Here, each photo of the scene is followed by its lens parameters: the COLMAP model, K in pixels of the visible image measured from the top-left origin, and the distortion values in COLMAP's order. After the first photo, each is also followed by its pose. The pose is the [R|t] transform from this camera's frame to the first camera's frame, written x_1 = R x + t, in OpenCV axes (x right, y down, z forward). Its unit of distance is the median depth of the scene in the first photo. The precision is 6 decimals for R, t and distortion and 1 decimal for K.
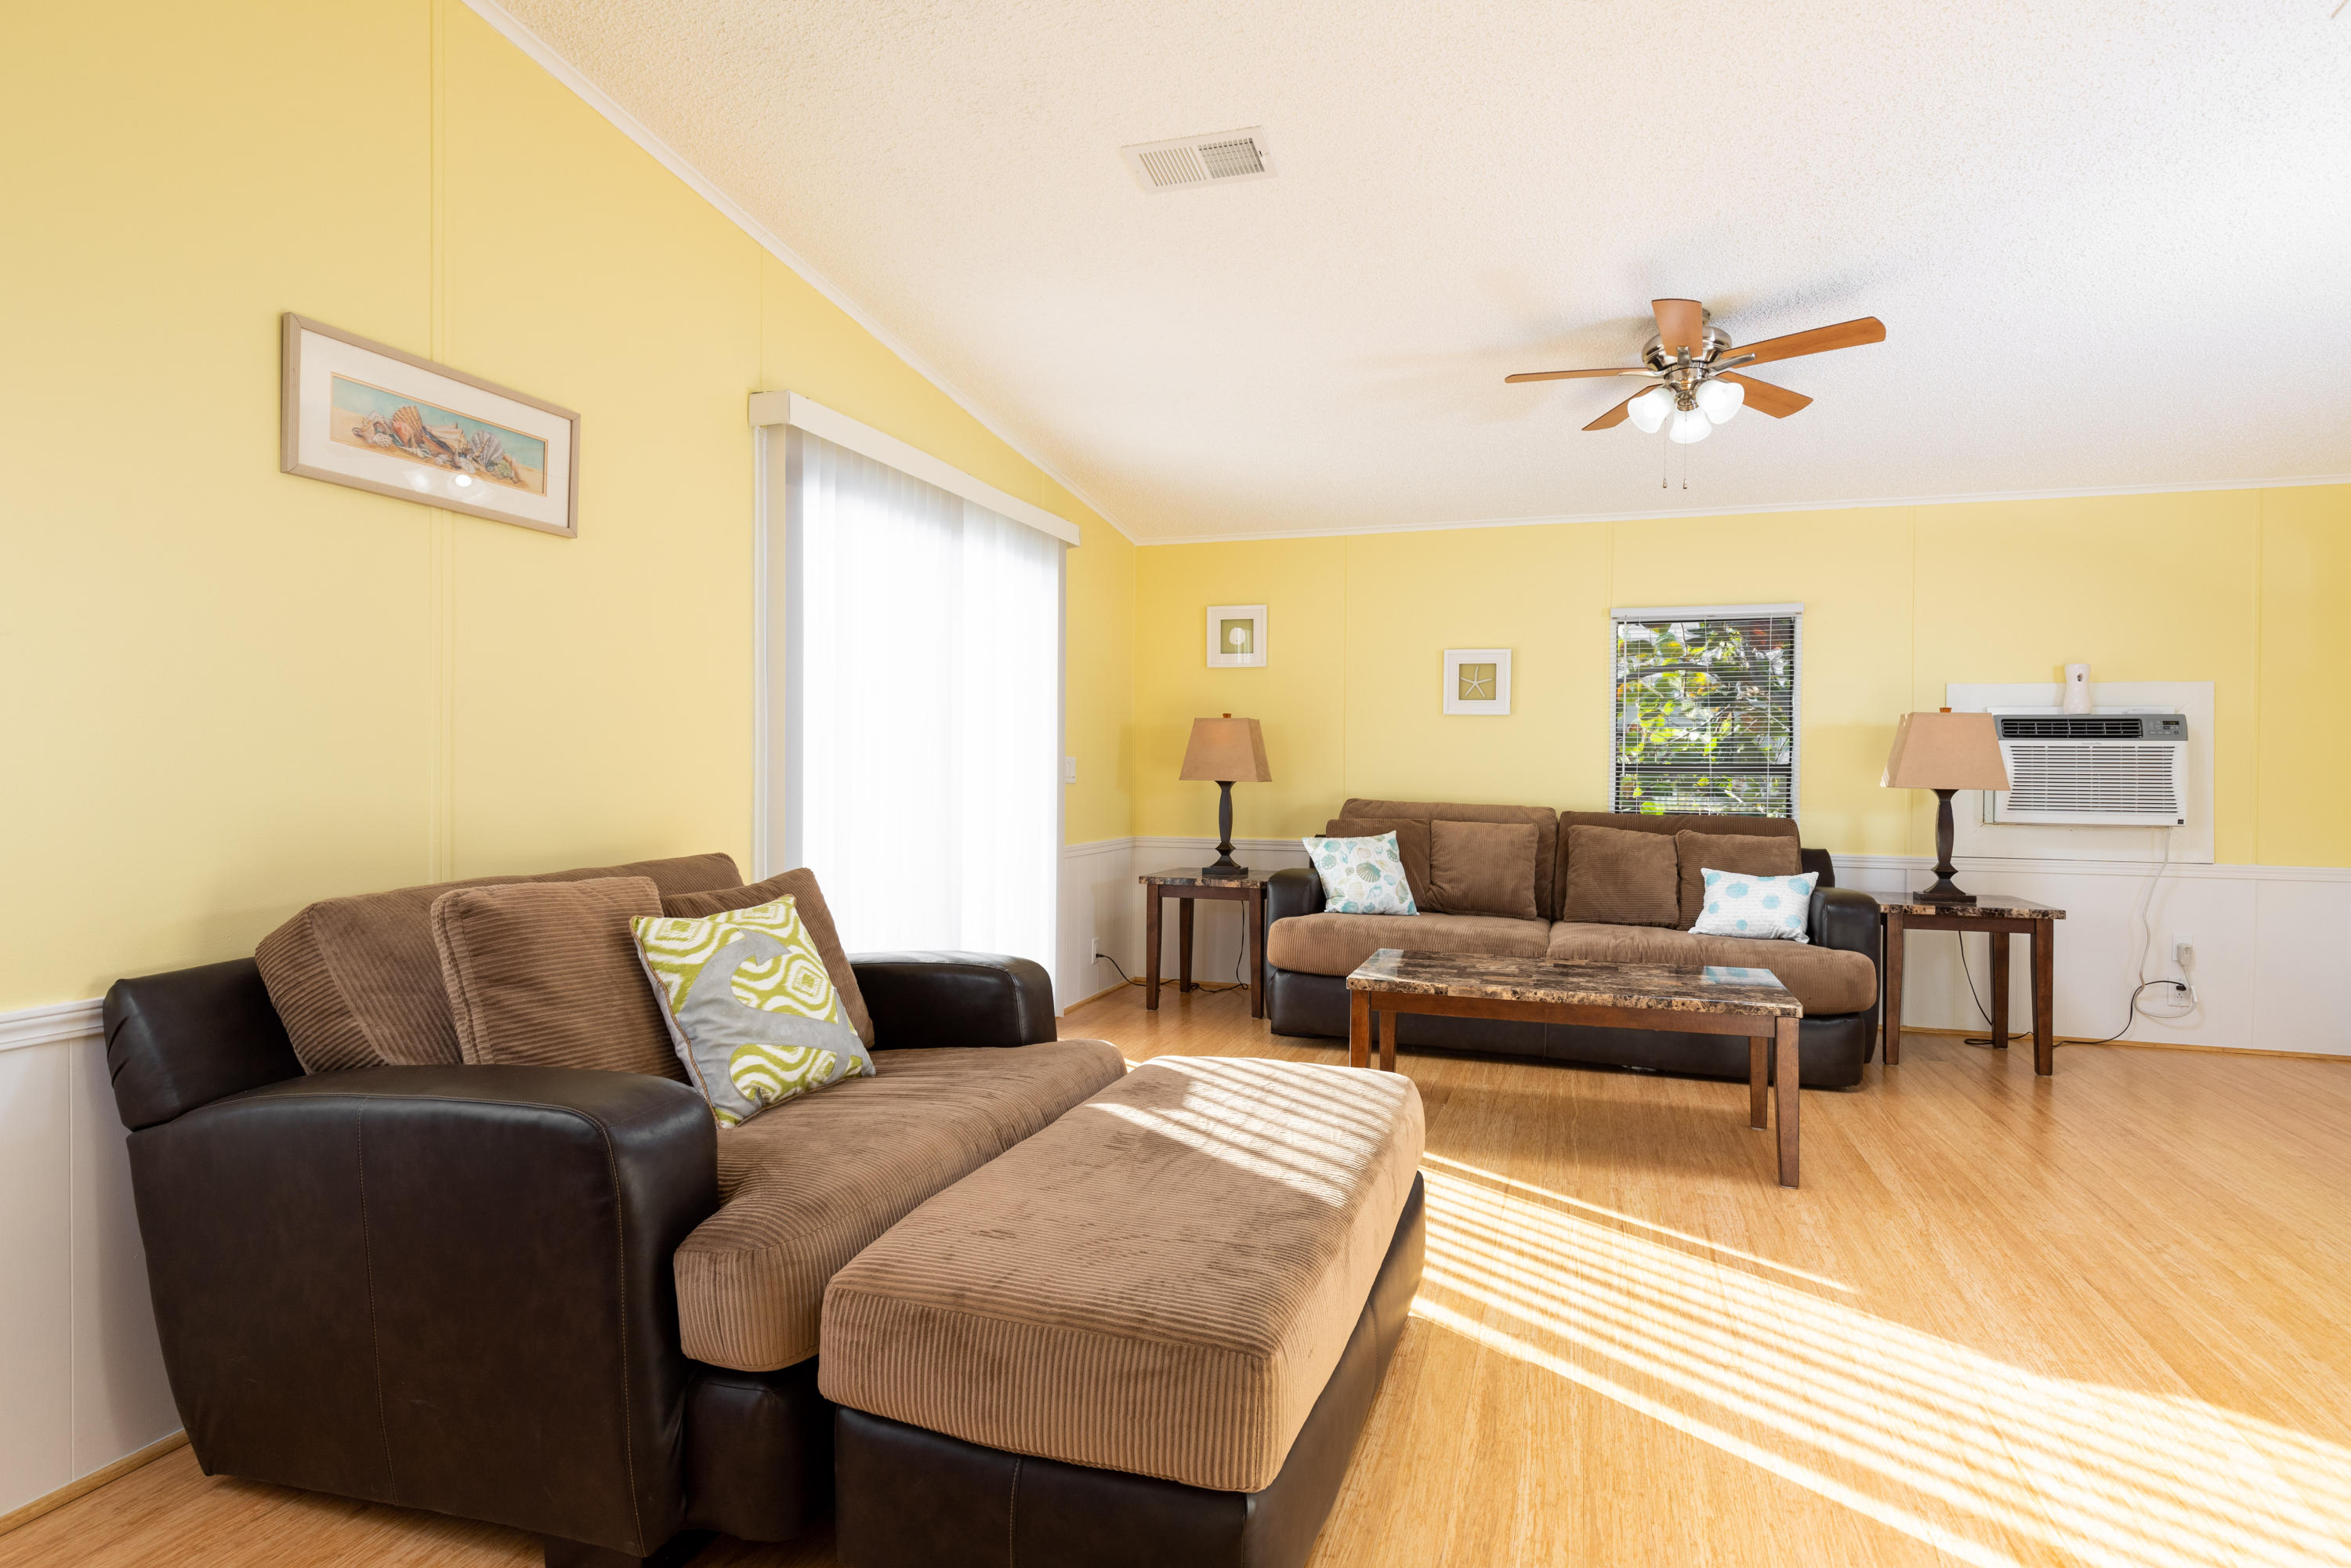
lens RADIAL K [[1234.4, 0, 1171.8], [0, 1234.4, 747.8], [0, 0, 1]] dist [0.000610, 0.001035]
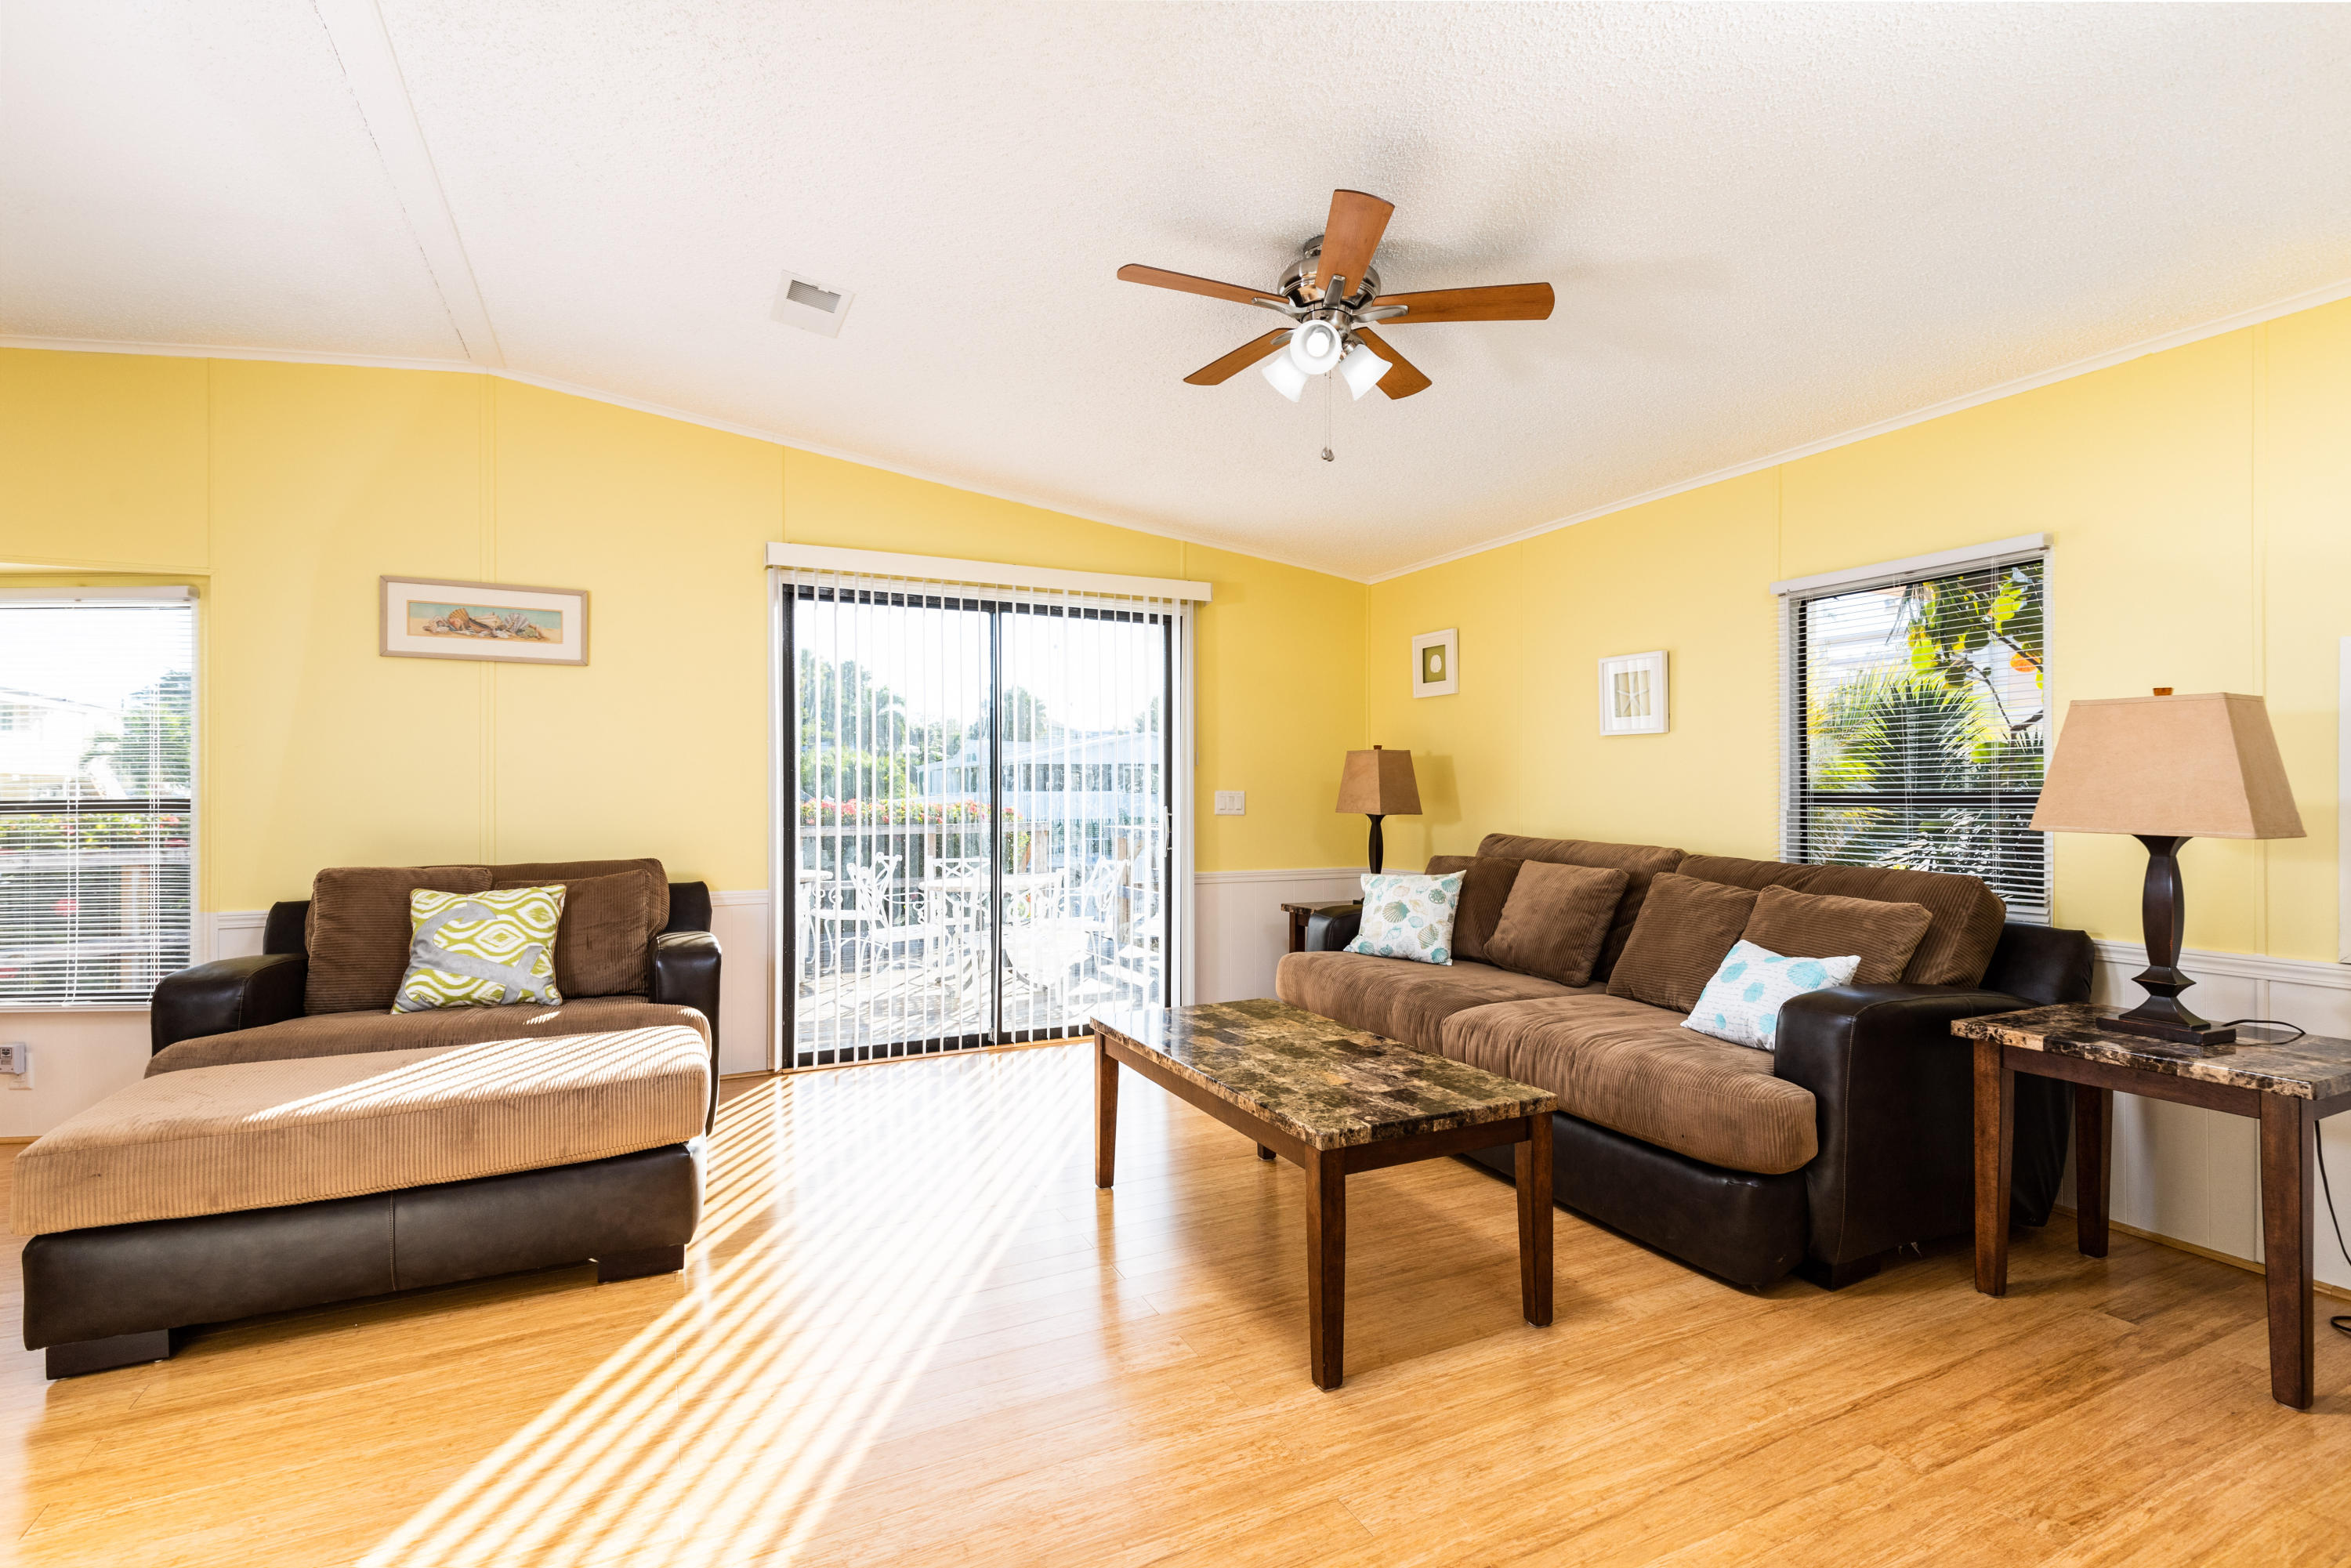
lens RADIAL K [[1106.4, 0, 1192.0], [0, 1106.4, 779.0], [0, 0, 1]] dist [0.013896, 0.000129]
pose [[0.687071, -0.018475, -0.726355, 1.274203], [0.016322, 0.999817, -0.009991, 0.012159], [0.726407, -0.004991, 0.687247, 0.617065]]
